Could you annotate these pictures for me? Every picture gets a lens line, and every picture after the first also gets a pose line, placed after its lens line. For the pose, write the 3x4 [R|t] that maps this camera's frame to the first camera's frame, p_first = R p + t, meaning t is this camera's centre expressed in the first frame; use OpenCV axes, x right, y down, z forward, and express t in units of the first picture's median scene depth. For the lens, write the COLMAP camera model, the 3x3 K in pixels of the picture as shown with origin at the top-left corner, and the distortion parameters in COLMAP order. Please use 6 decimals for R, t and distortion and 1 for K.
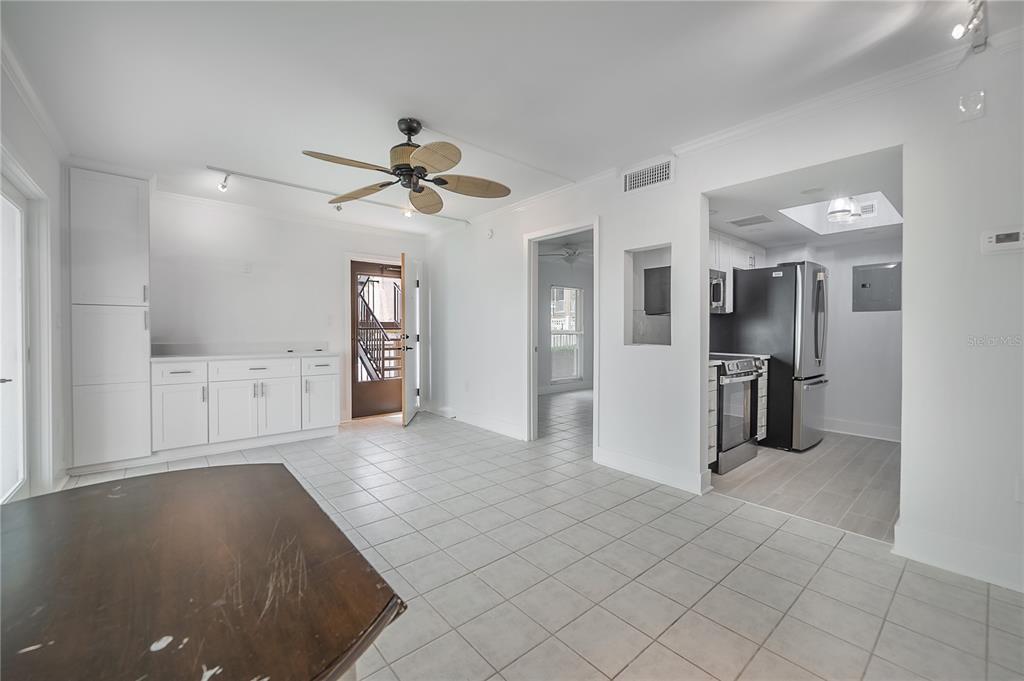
lens RADIAL K [[409.1, 0, 511.9], [0, 409.1, 331.9], [0, 0, 1]] dist [-0.000133, -0.000047]
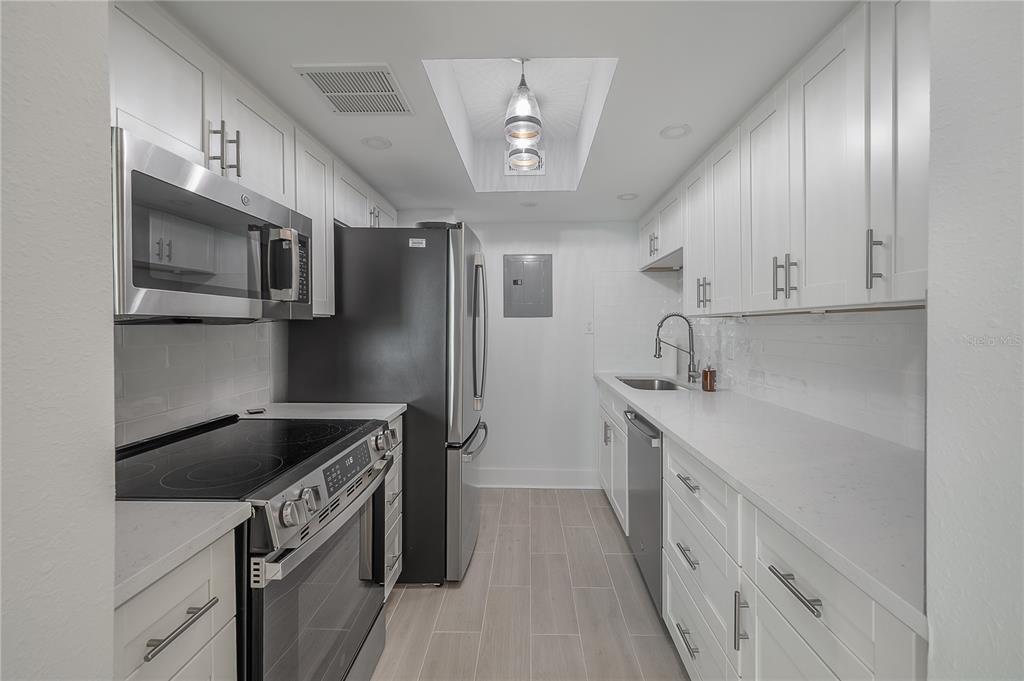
lens RADIAL K [[409.1, 0, 511.9], [0, 409.1, 331.9], [0, 0, 1]] dist [-0.000133, -0.000047]
pose [[0.679036, -0.013543, 0.733980, 0.353440], [0.011660, 0.999903, 0.007663, -0.033146], [-0.734013, 0.003354, 0.679127, 0.566365]]
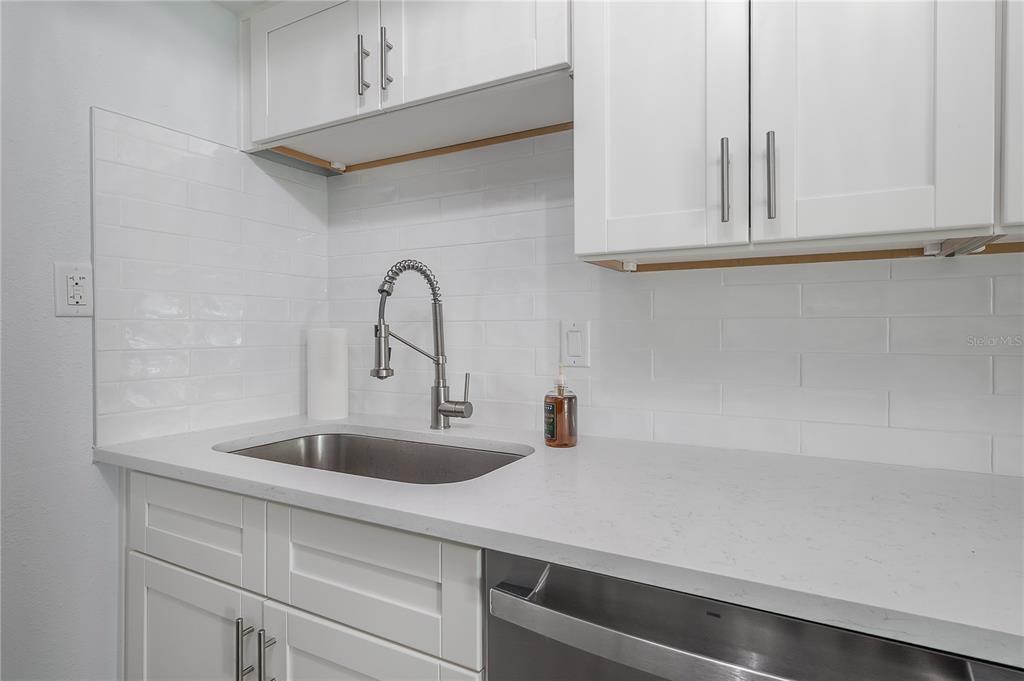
lens RADIAL K [[550.2, 0, 513.1], [0, 550.2, 336.9], [0, 0, 1]] dist [0.000143, 0.000064]
pose [[-0.353635, -0.010000, 0.935330, 0.661777], [0.010449, 0.999838, 0.014640, -0.011968], [-0.935325, 0.014951, -0.353473, 0.879446]]
